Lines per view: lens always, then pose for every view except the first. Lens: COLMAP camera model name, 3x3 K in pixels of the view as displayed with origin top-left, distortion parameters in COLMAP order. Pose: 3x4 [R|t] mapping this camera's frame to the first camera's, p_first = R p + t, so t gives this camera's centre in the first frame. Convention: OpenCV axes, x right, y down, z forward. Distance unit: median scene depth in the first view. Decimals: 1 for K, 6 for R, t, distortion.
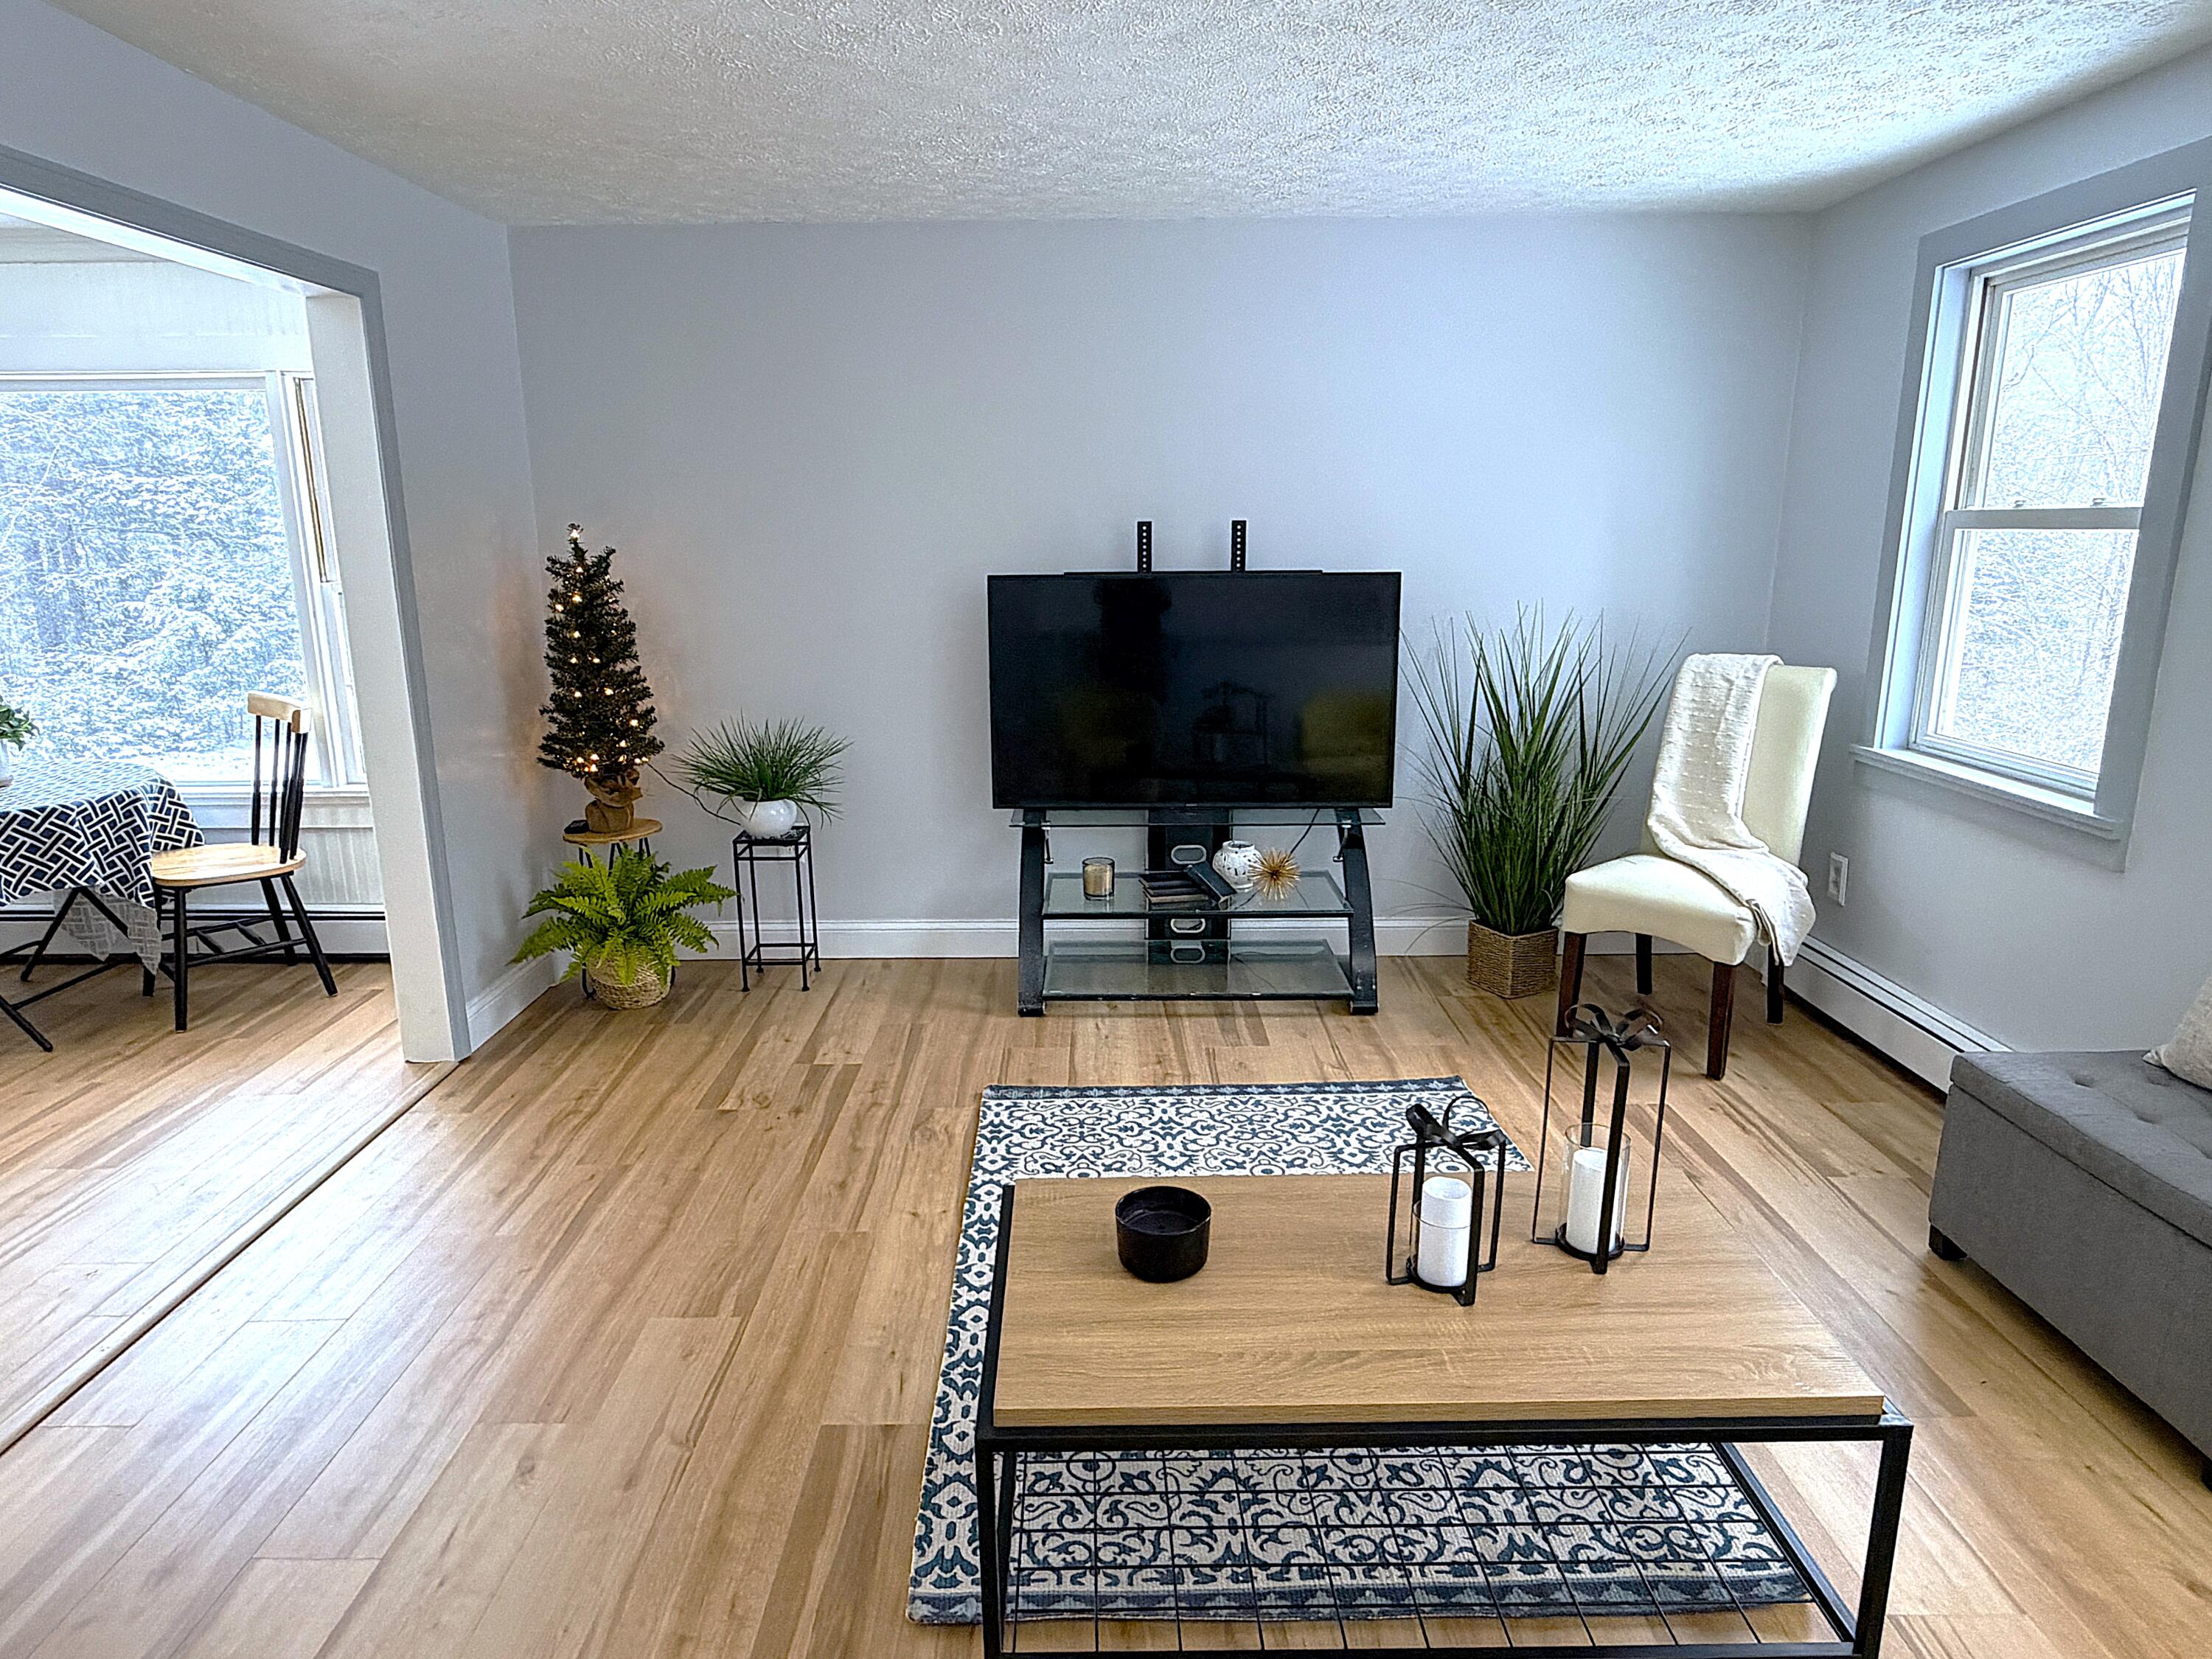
lens RADIAL K [[1331.3, 0, 1090.7], [0, 1331.3, 840.5], [0, 0, 1]] dist [-0.000415, 0.000998]
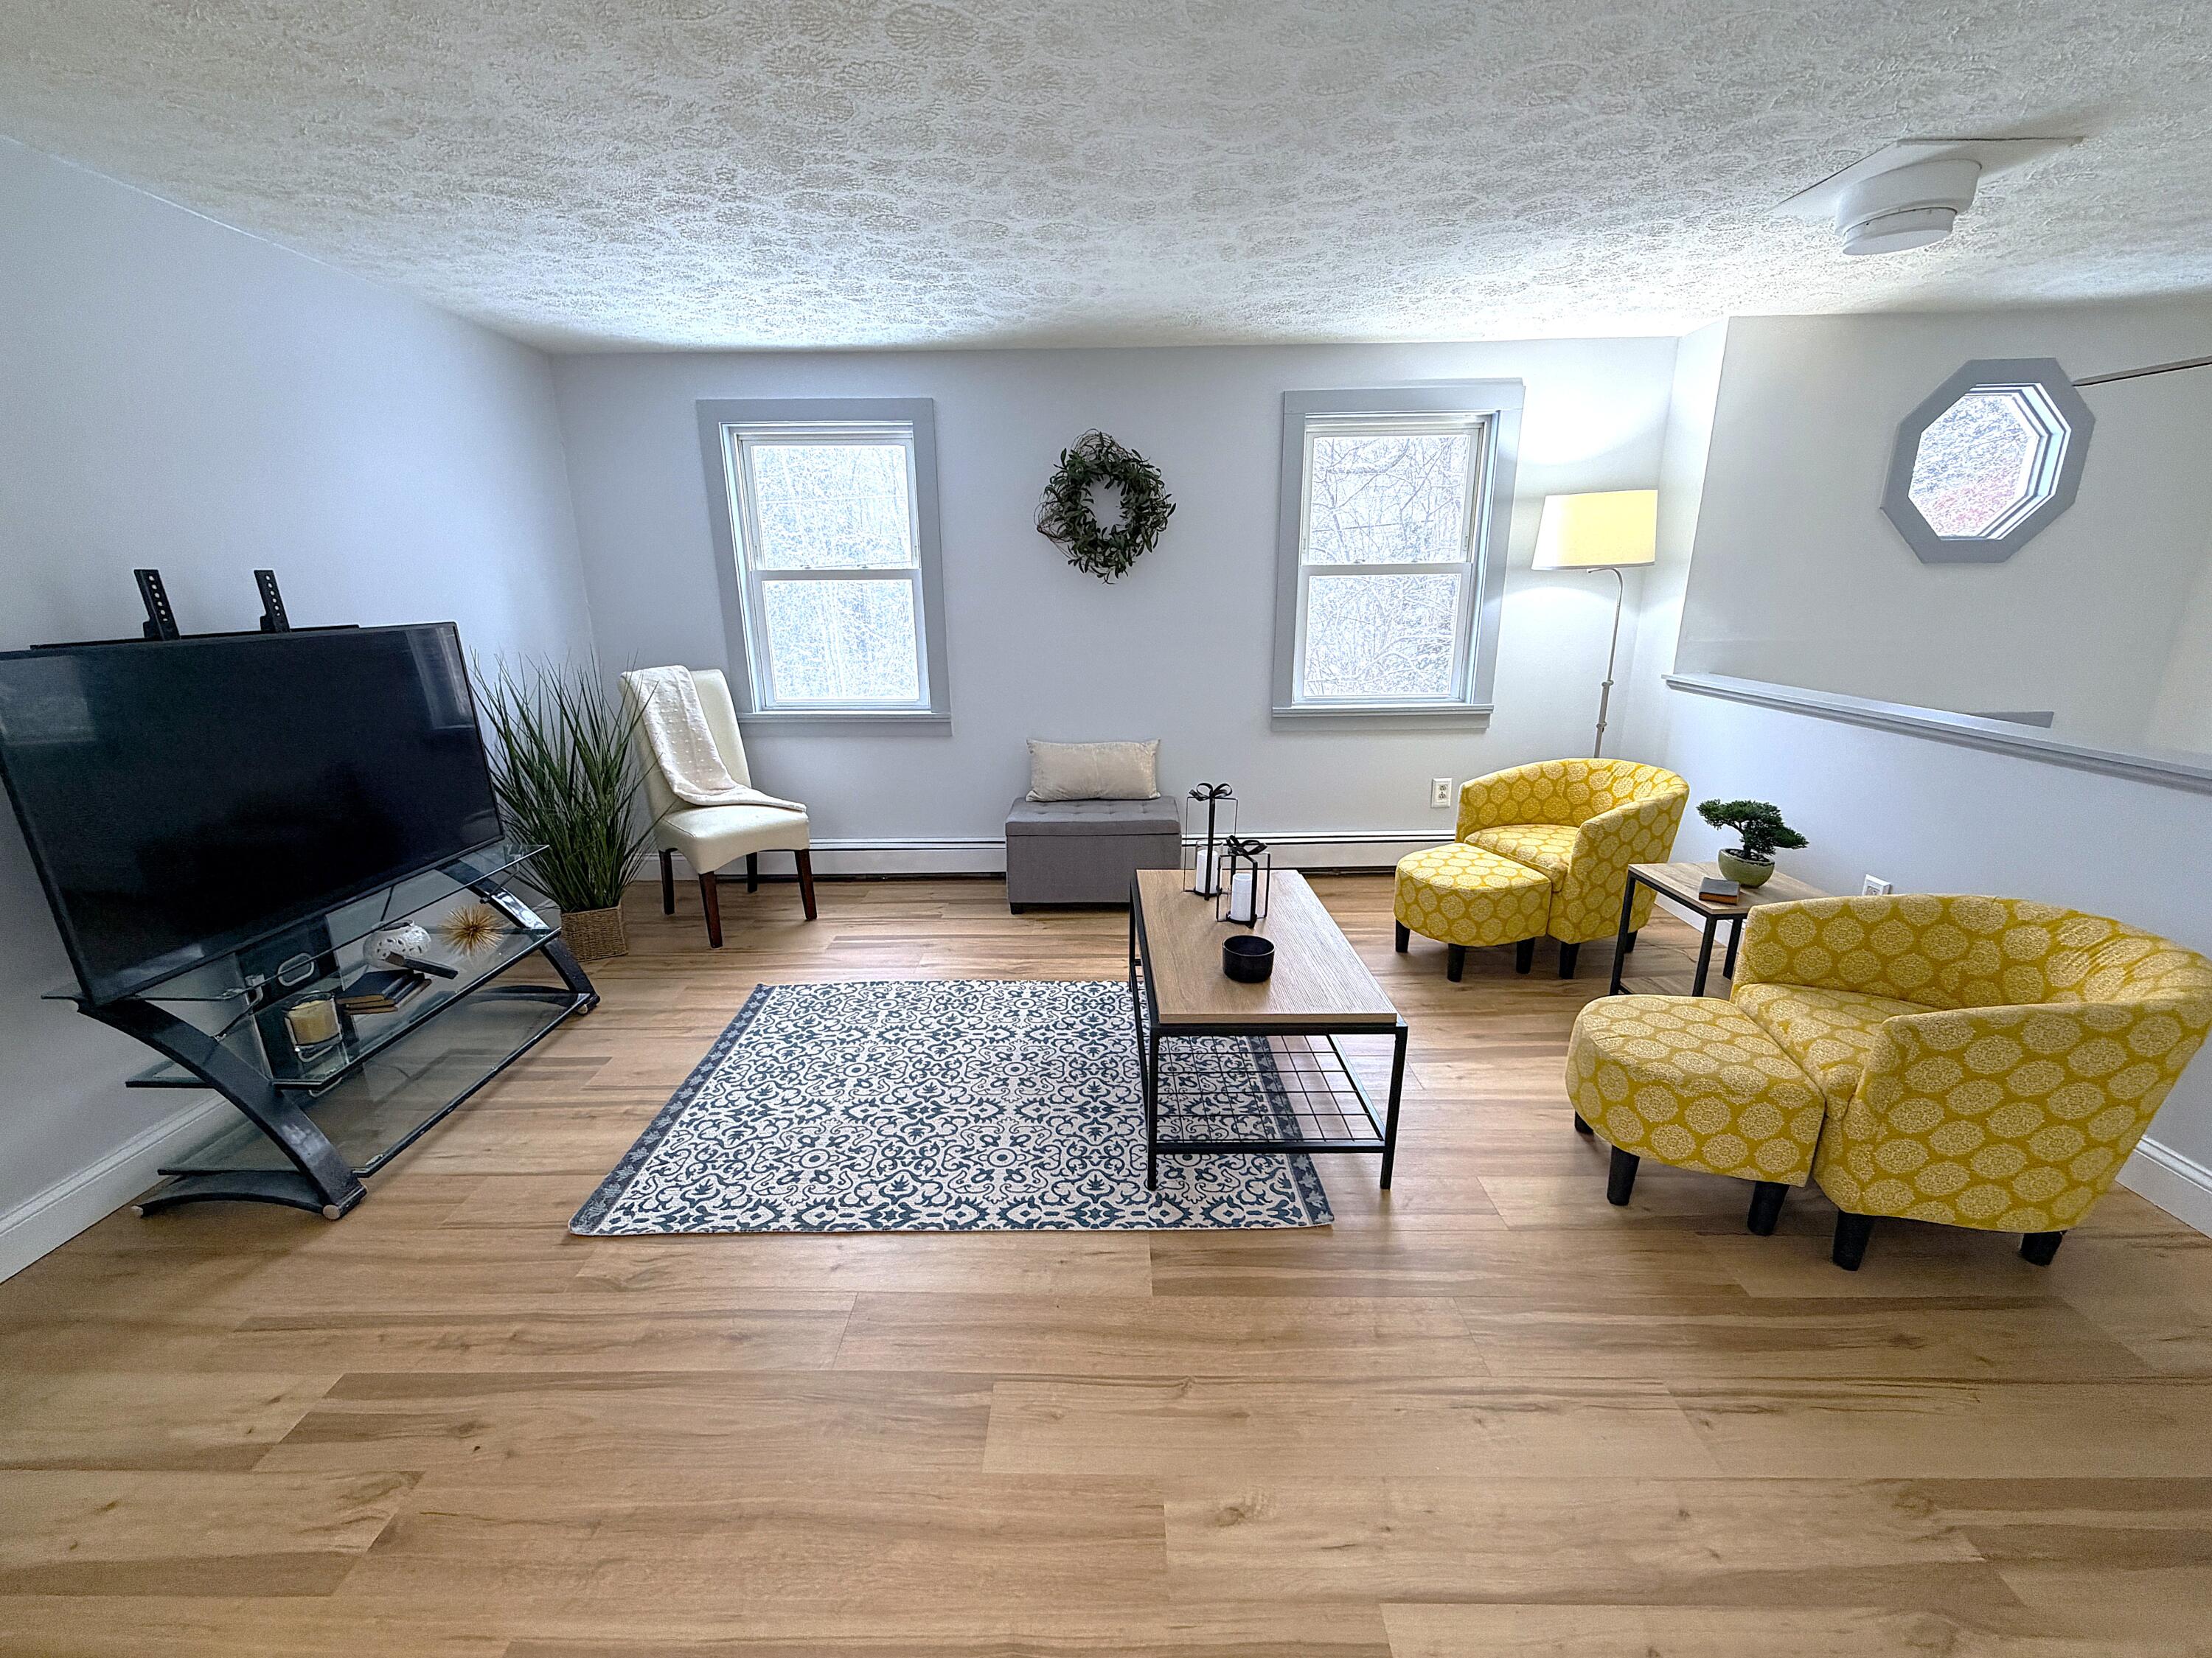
lens RADIAL K [[890.4, 0, 1098.6], [0, 890.4, 832.0], [0, 0, 1]] dist [0.000271, -0.000126]
pose [[0.004249, -0.267360, 0.963587, -0.514283], [0.236172, 0.936605, 0.258832, -0.112859], [-0.971702, 0.226473, 0.067122, 0.517970]]
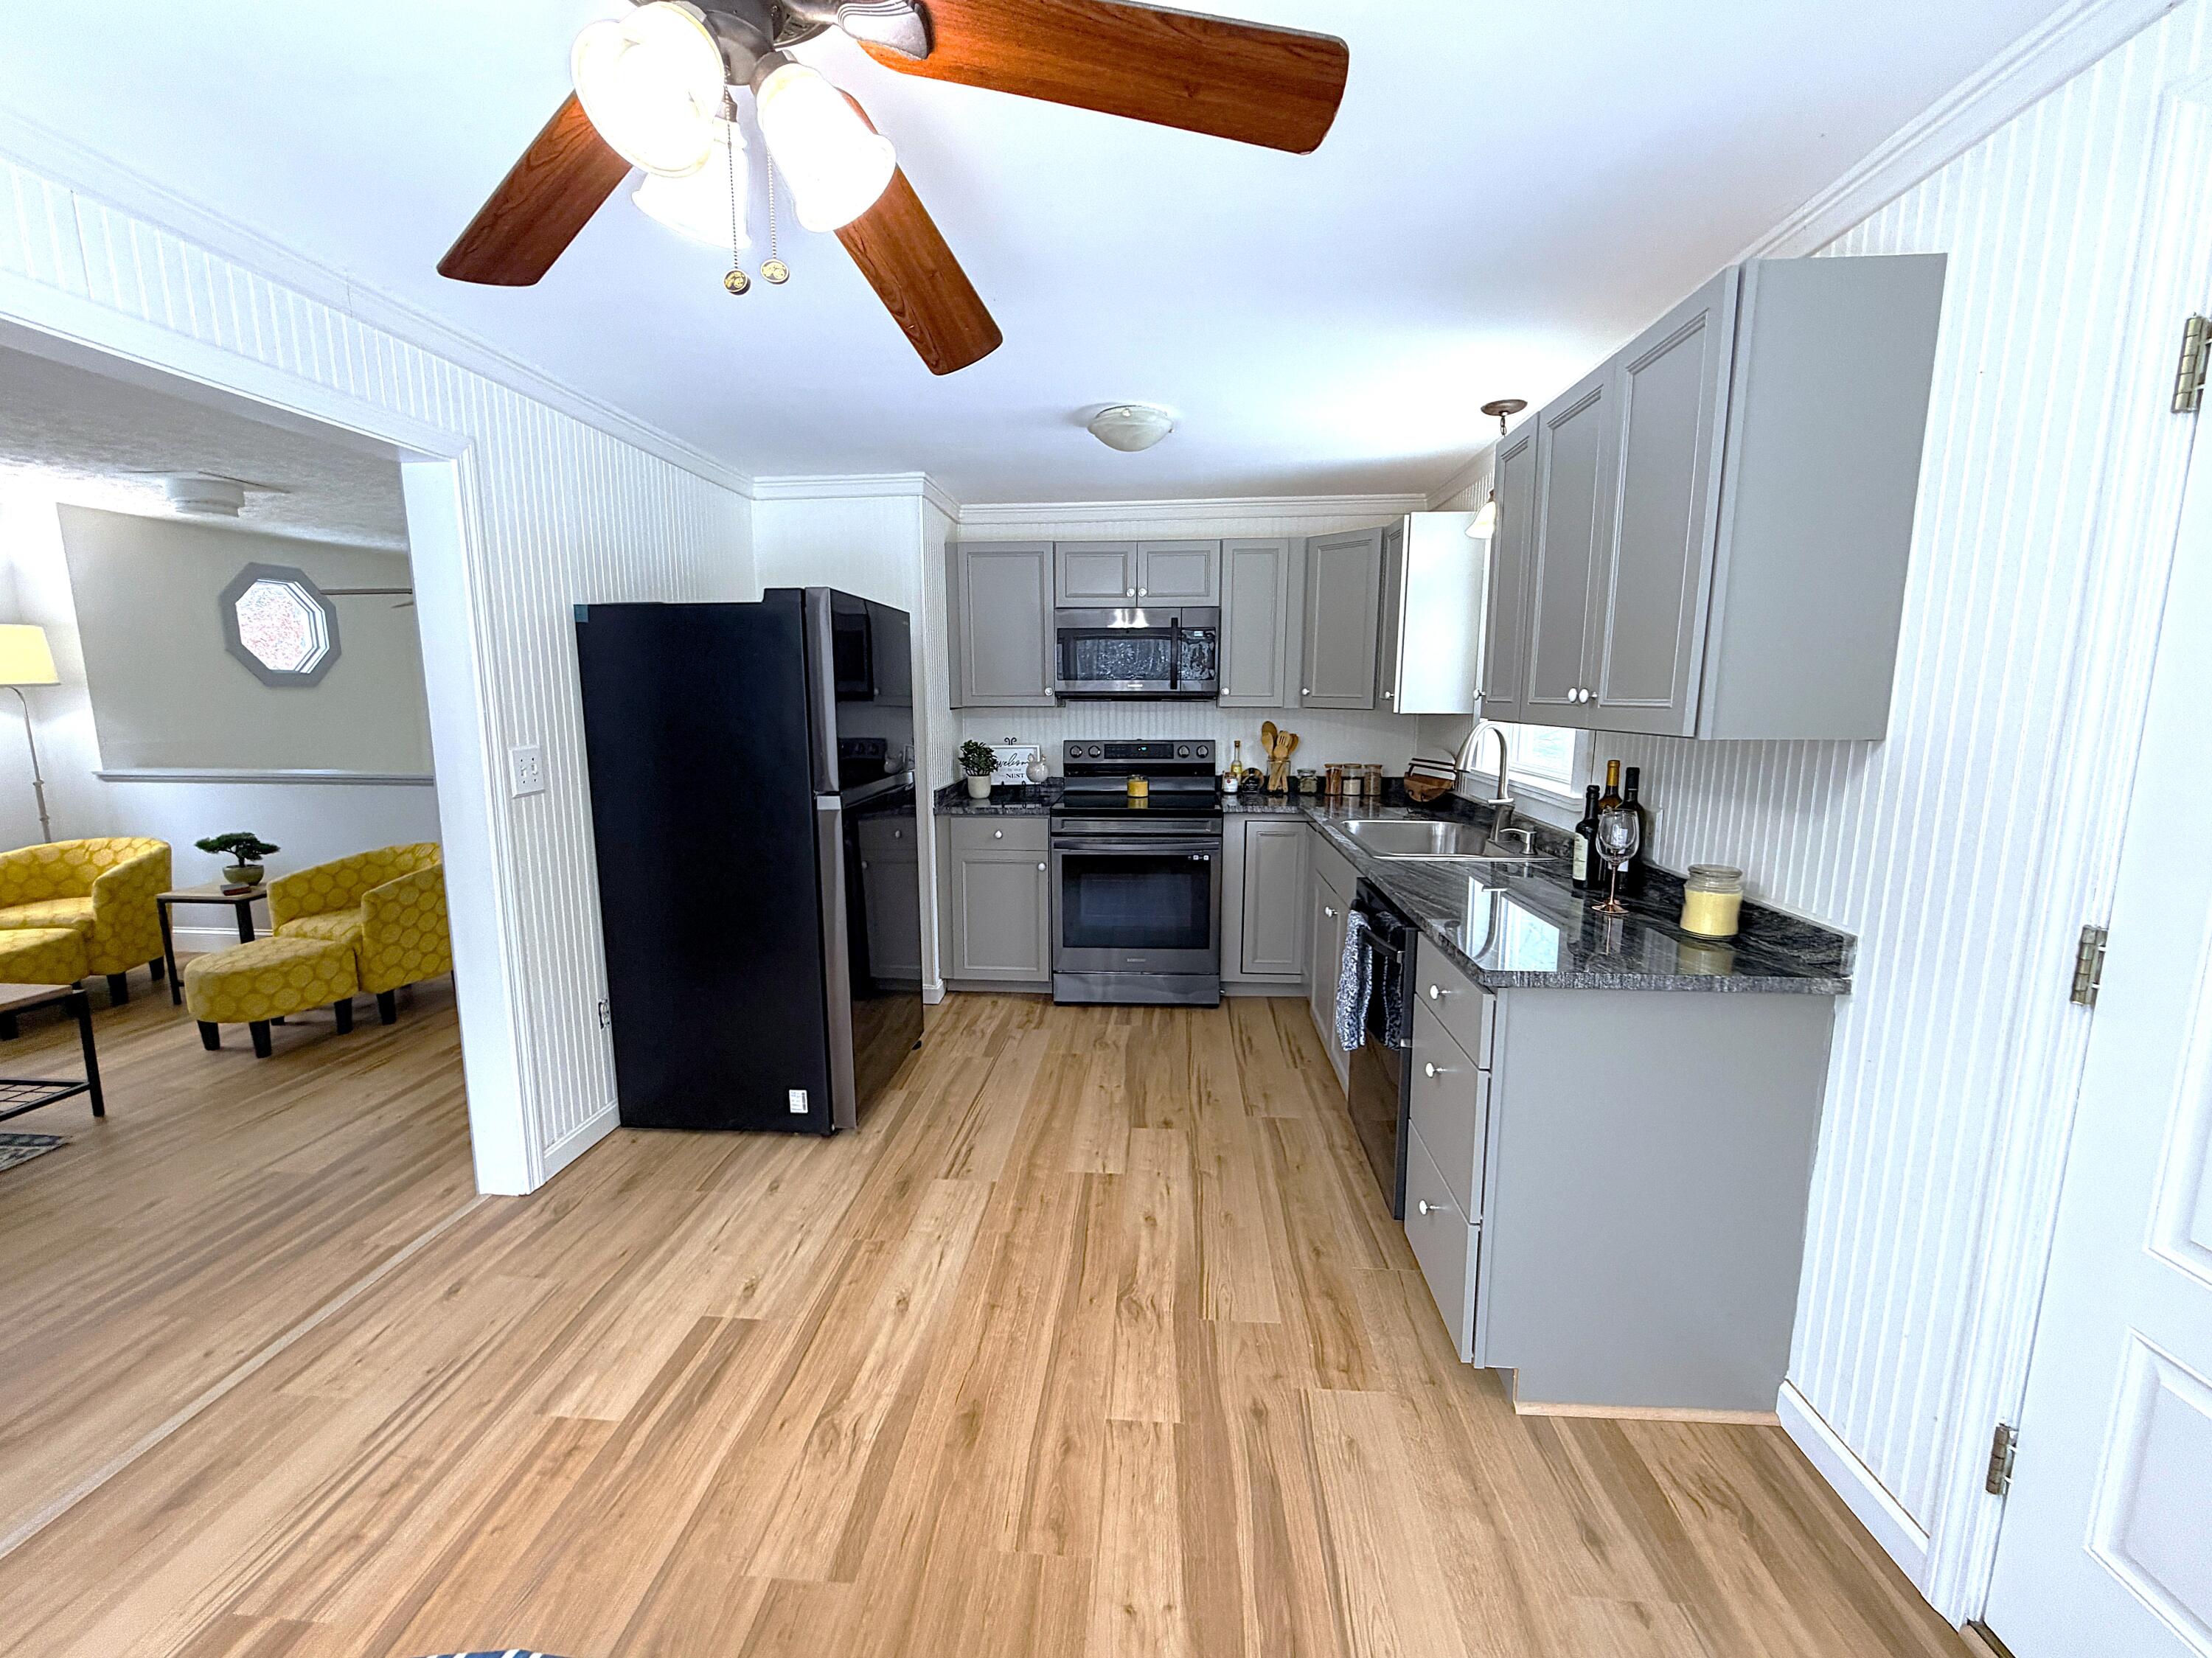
lens RADIAL K [[903.3, 0, 1098.1], [0, 903.3, 832.5], [0, 0, 1]] dist [0.000938, -0.000303]
pose [[-0.997181, -0.006960, 0.074714, -0.978899], [0.021560, 0.927133, 0.374112, -0.228515], [-0.071874, 0.374668, -0.924369, 1.014658]]
